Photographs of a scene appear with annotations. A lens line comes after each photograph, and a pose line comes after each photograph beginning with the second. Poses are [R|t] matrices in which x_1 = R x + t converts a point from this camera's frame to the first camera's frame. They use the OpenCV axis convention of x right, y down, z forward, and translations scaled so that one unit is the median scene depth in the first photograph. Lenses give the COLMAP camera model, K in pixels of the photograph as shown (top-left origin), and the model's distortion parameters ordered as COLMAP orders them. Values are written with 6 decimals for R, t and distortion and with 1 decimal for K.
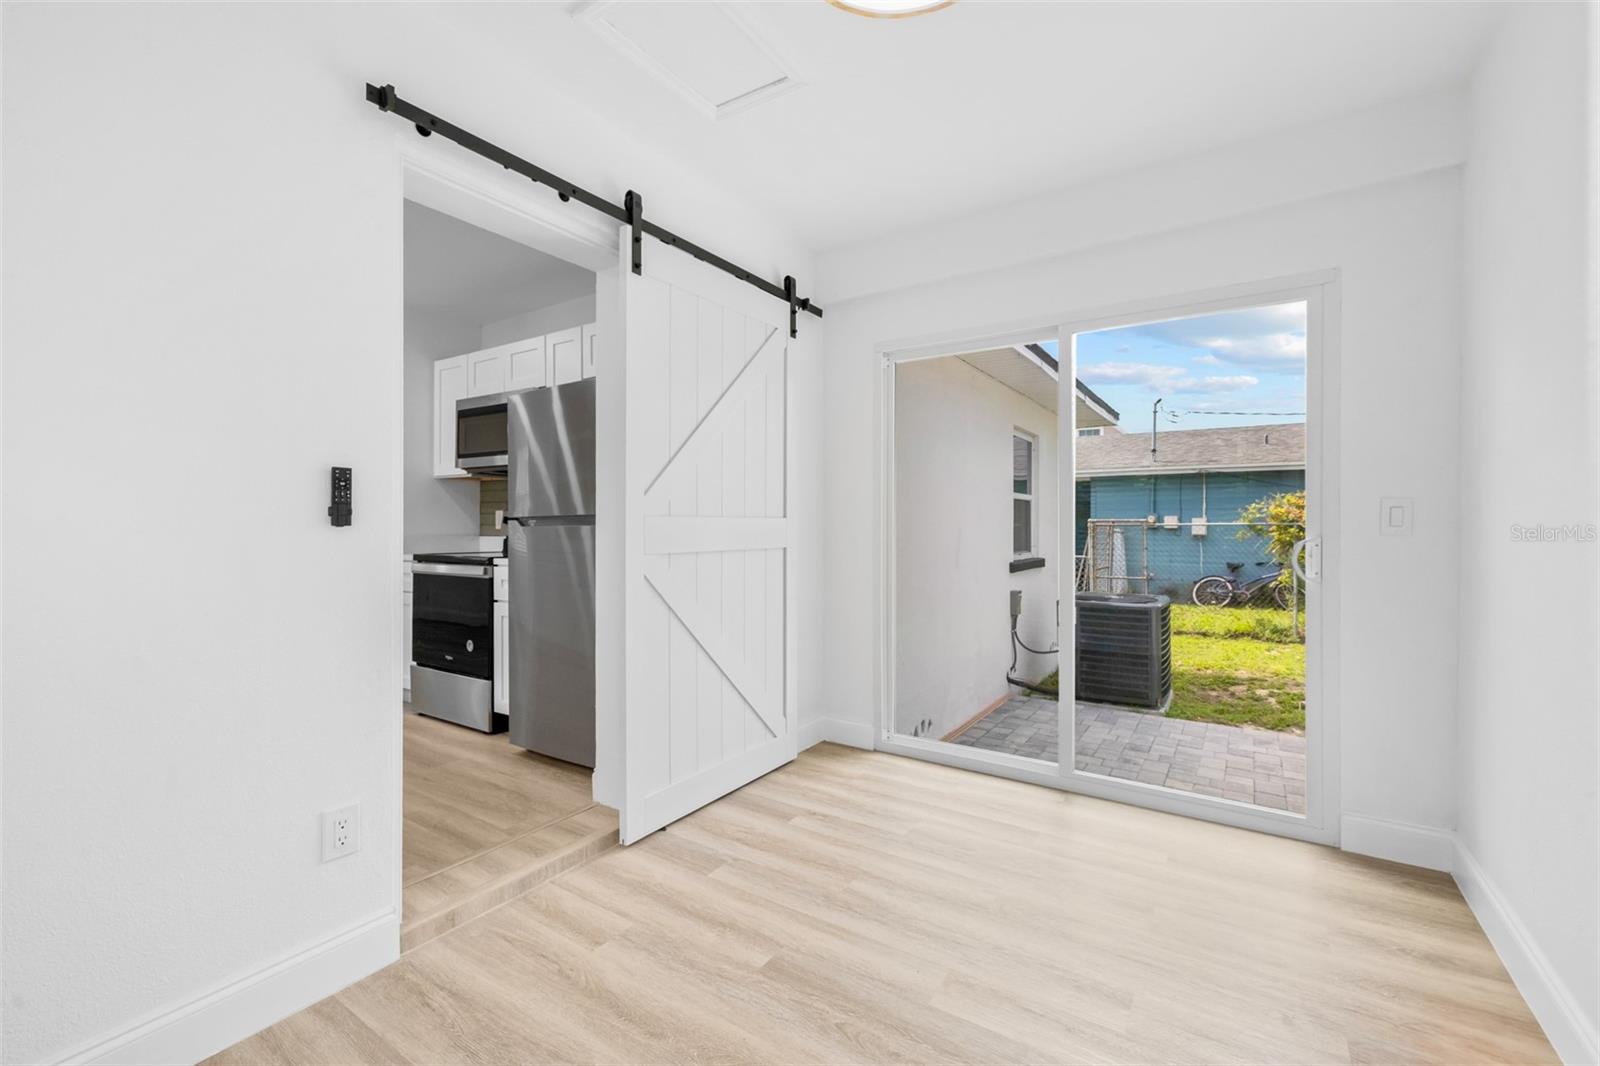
lens RADIAL K [[680.0, 0, 797.8], [0, 680.0, 529.4], [0, 0, 1]] dist [0.001532, 0.000157]
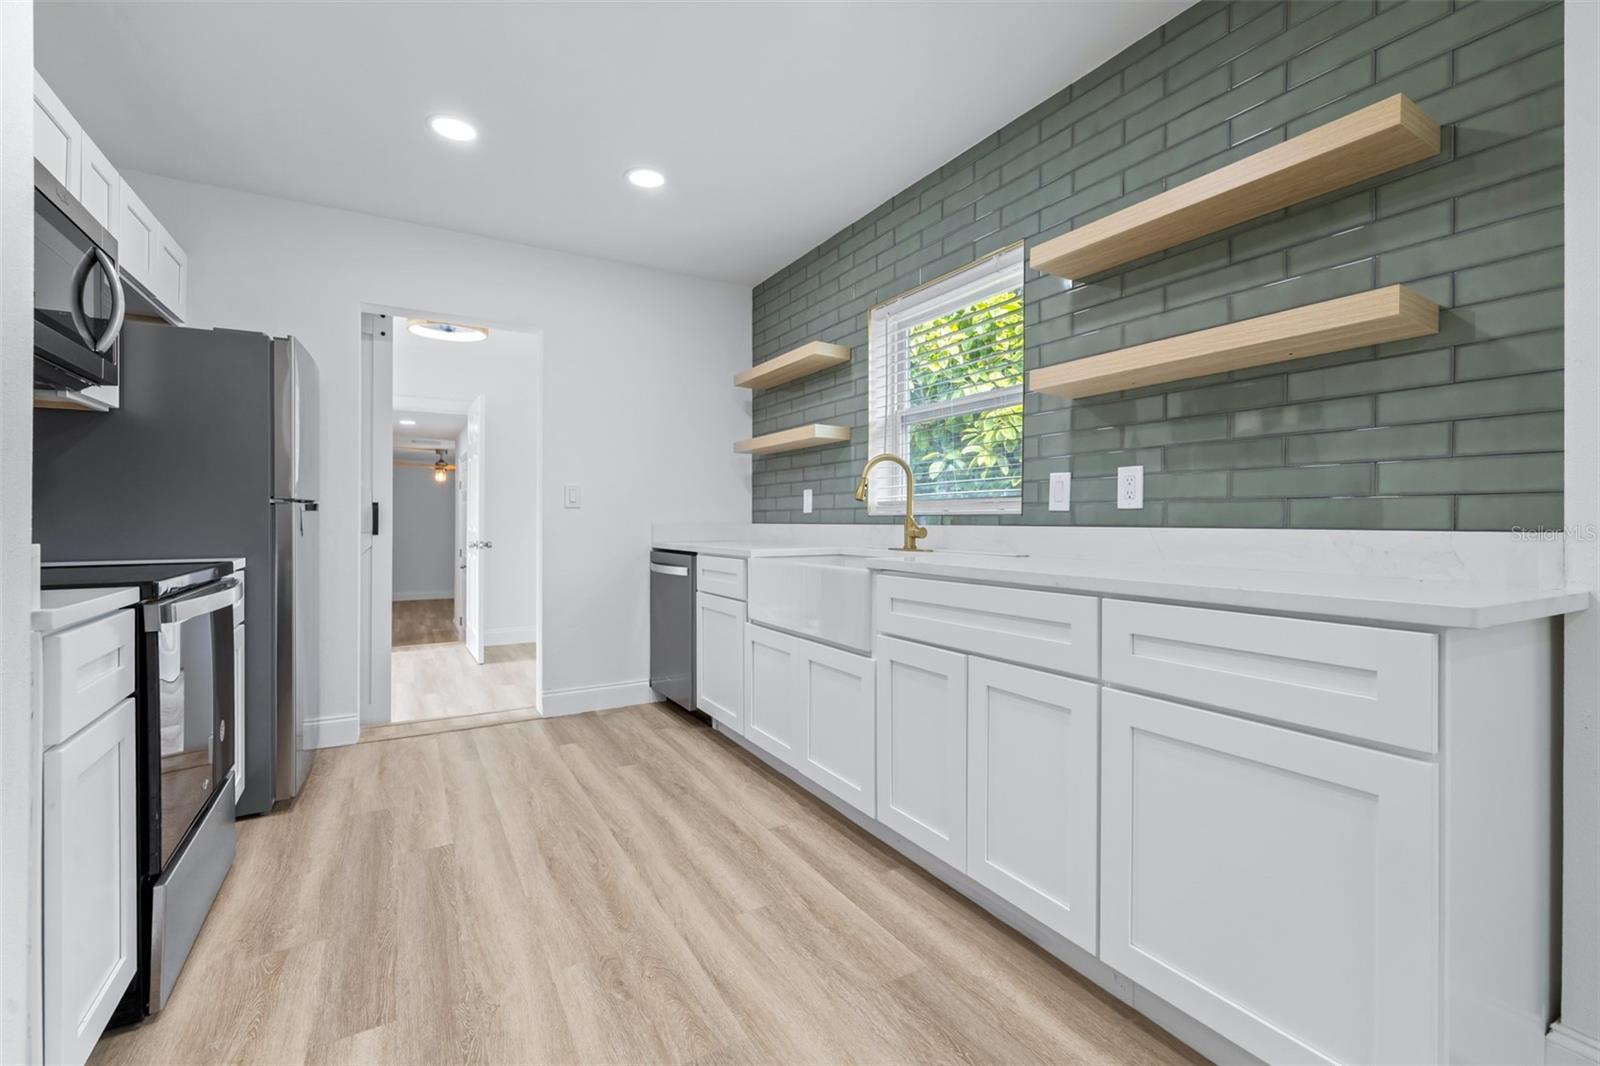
lens RADIAL K [[685.8, 0, 802.1], [0, 685.8, 515.2], [0, 0, 1]] dist [-0.000765, 0.000154]
pose [[-0.899287, 0.000526, 0.437360, -1.378164], [0.001198, 0.999998, 0.001259, 0.001340], [-0.437358, 0.001656, -0.899286, 1.569376]]
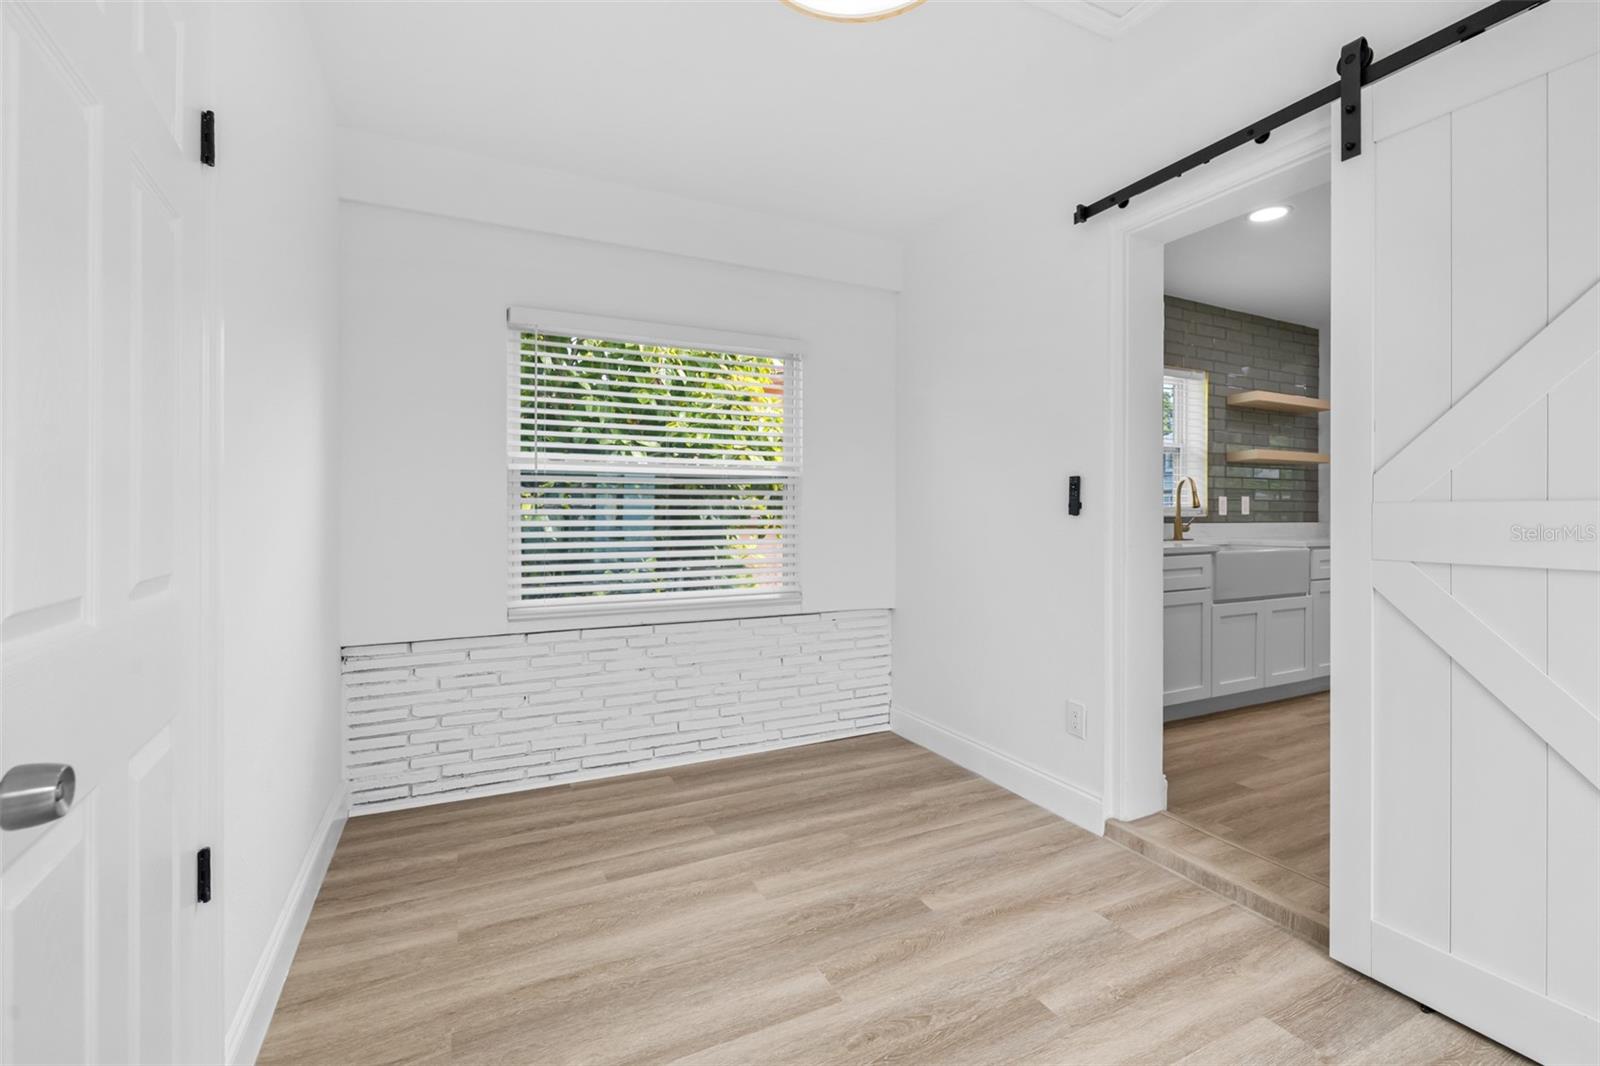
lens RADIAL K [[685.8, 0, 802.1], [0, 685.8, 515.2], [0, 0, 1]] dist [-0.000765, 0.000154]
pose [[-0.501980, 0.002201, -0.864876, 0.535044], [-0.007499, 0.999948, 0.006897, -0.006051], [0.864847, 0.009948, -0.501938, 0.703868]]
